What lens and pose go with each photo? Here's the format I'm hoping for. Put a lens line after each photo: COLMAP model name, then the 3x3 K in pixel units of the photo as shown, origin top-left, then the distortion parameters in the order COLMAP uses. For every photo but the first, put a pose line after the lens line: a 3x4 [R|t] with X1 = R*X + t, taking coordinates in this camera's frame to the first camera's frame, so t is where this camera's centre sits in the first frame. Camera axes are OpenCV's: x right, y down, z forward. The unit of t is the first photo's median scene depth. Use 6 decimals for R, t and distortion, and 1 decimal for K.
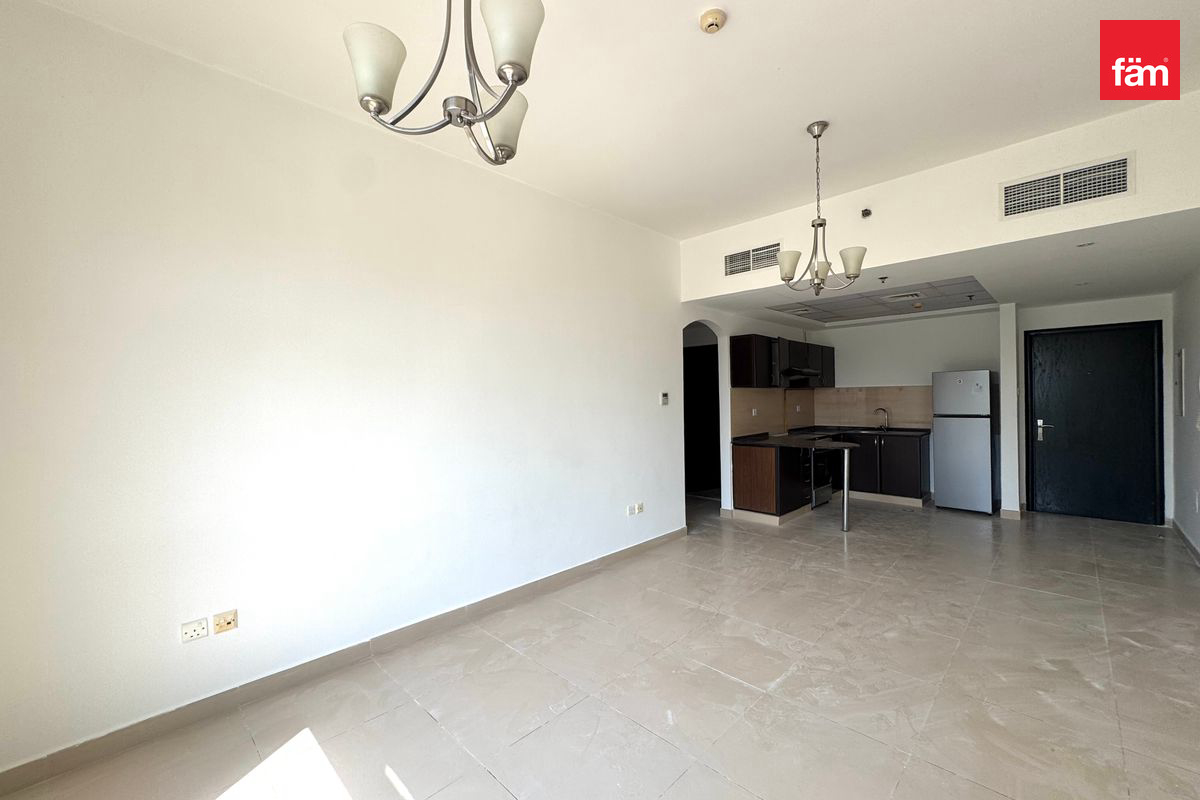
lens RADIAL K [[480.9, 0, 600.0], [0, 480.9, 400.0], [0, 0, 1]] dist [-0.000742, 0.000462]
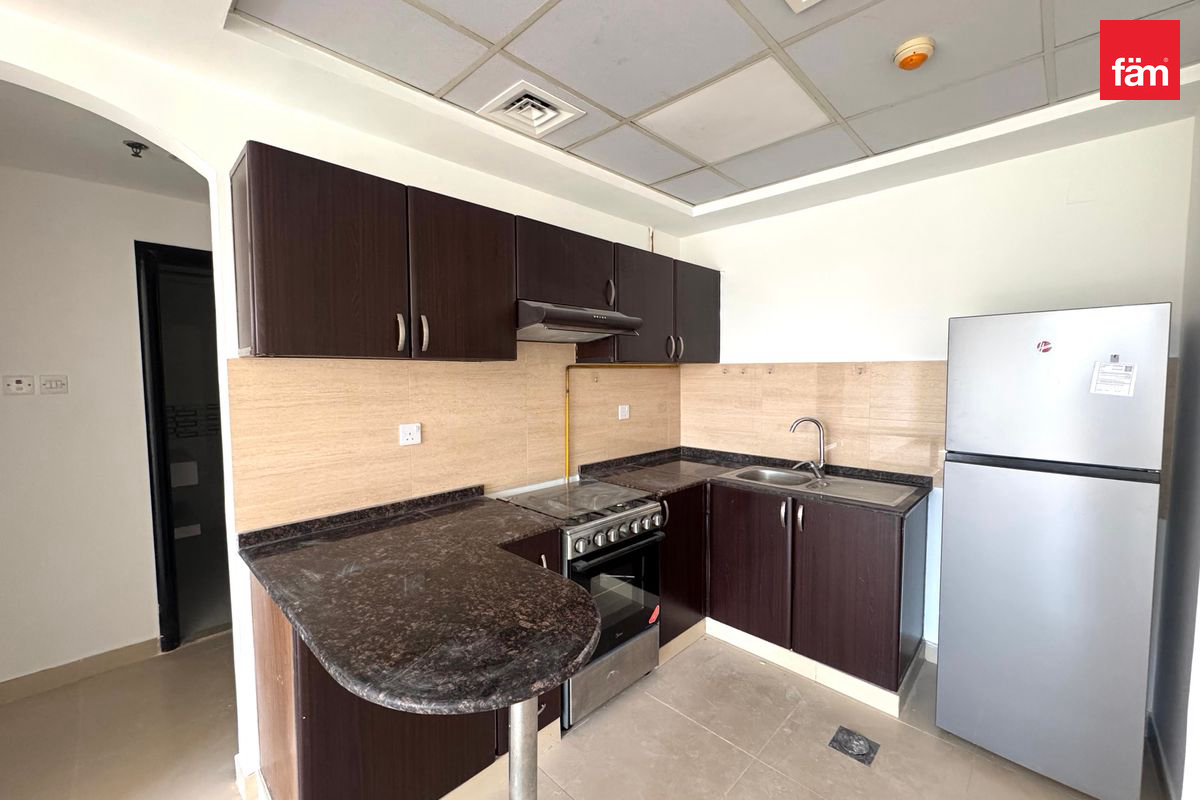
lens RADIAL K [[480.9, 0, 600.0], [0, 480.9, 400.0], [0, 0, 1]] dist [-0.000742, 0.000462]
pose [[0.999889, 0.012924, 0.007356, 0.461587], [-0.013300, 0.998475, 0.053573, -0.018186], [-0.006652, -0.053665, 0.998537, 0.685633]]
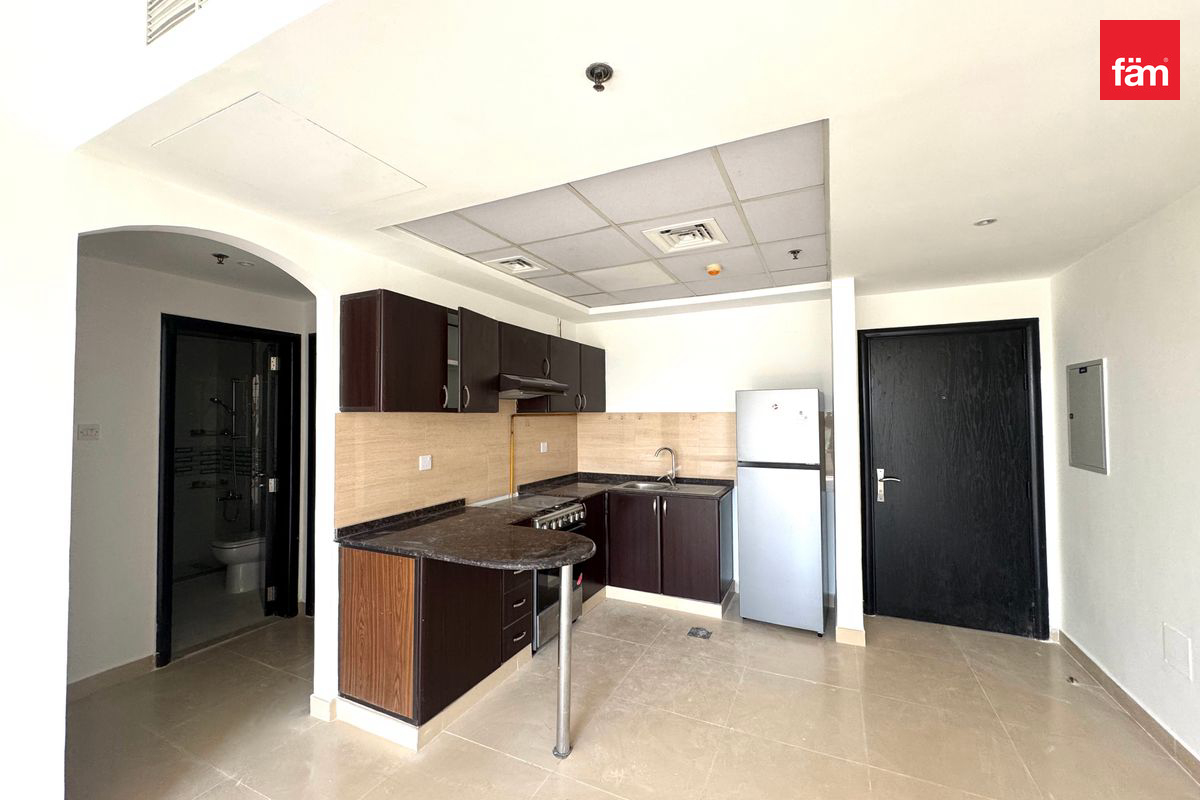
lens RADIAL K [[479.4, 0, 600.0], [0, 479.4, 400.0], [0, 0, 1]] dist [0.000001, 0.000056]
pose [[0.946840, 0.021429, 0.320989, 0.340270], [-0.008892, 0.999141, -0.040474, -0.020553], [-0.321581, 0.035468, 0.946218, 0.491017]]
